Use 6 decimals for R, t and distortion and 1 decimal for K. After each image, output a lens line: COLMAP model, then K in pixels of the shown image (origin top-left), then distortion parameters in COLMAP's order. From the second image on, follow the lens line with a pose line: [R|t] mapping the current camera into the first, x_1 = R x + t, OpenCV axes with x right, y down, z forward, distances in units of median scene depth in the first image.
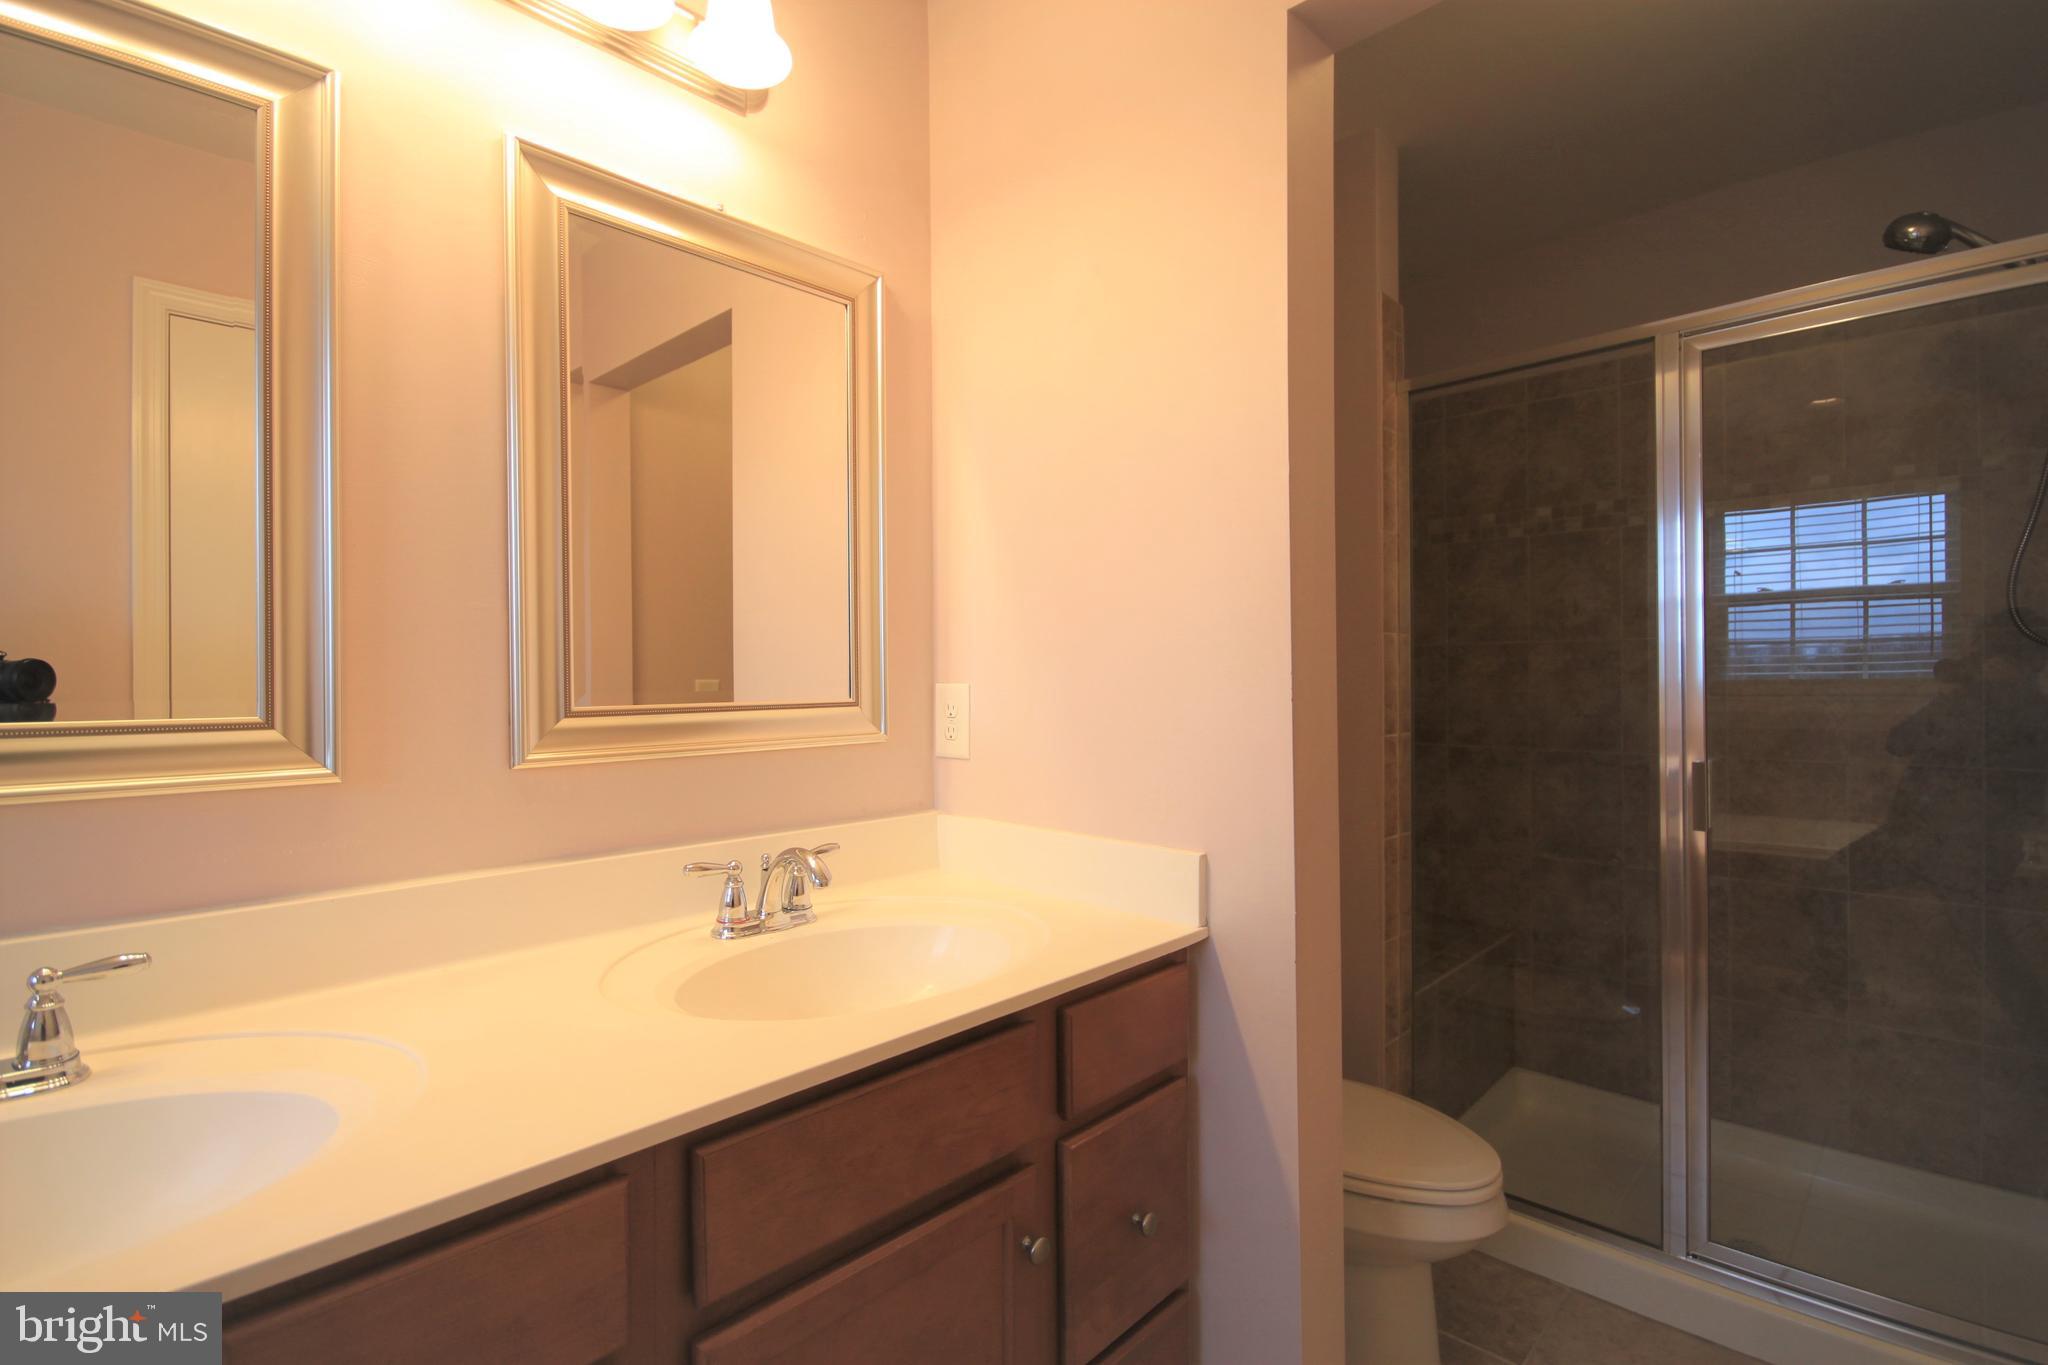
lens RADIAL K [[979.1, 0, 1007.2], [0, 979.1, 678.1], [0, 0, 1]] dist [0.007920, -0.006401]
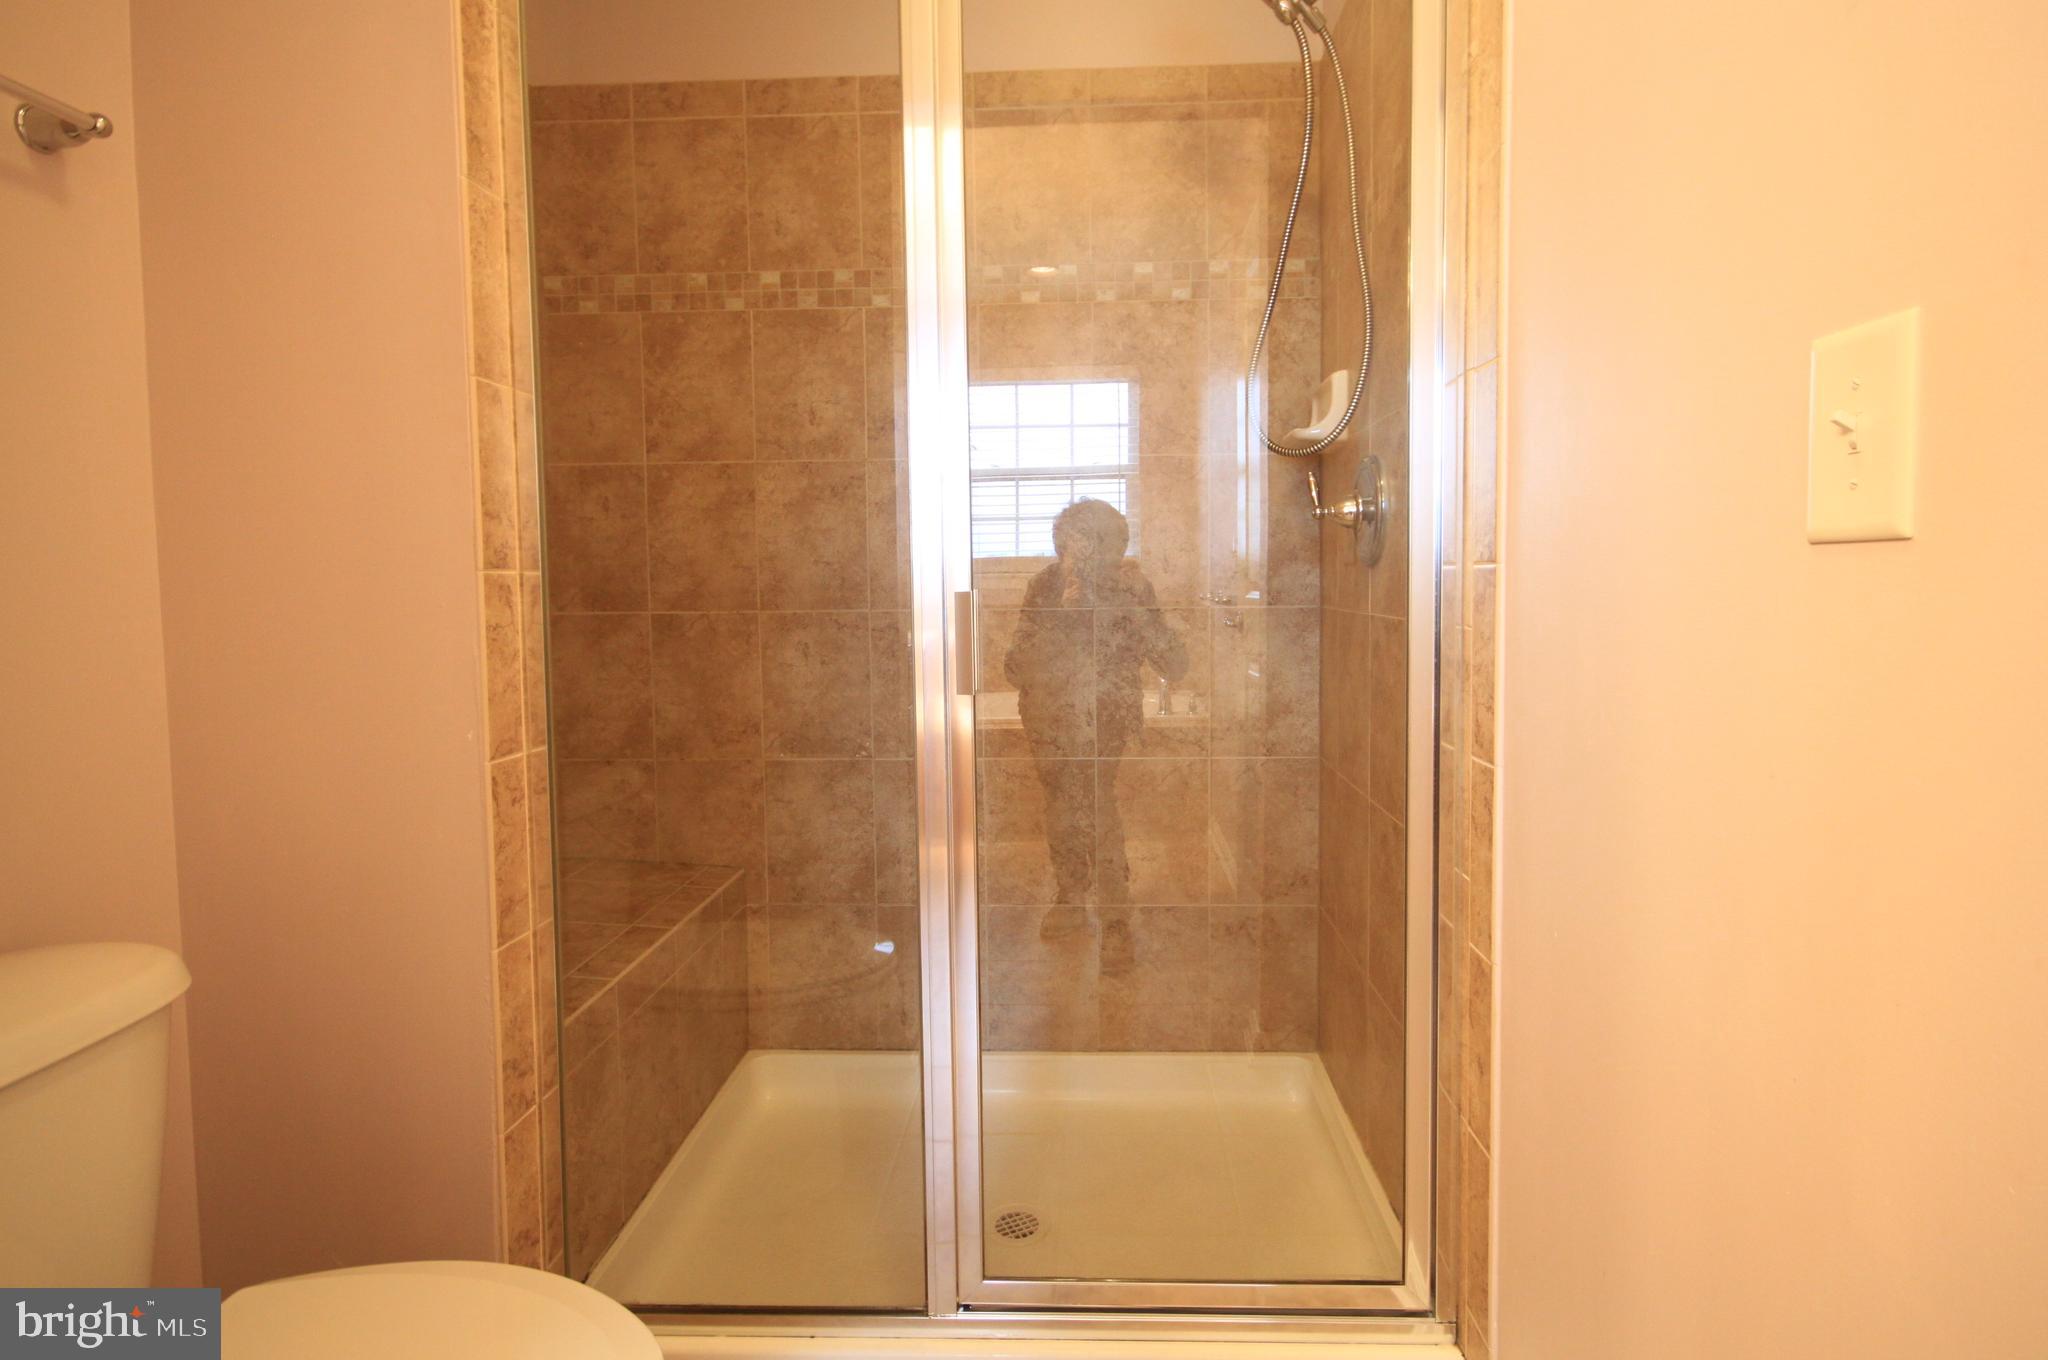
lens RADIAL K [[979.1, 0, 1043.6], [0, 979.1, 634.8], [0, 0, 1]] dist [0.007920, -0.006401]
pose [[0.747579, -0.034189, 0.663292, 0.225571], [0.008829, 0.999098, 0.041546, 0.064945], [-0.664114, -0.025203, 0.747206, 0.346951]]
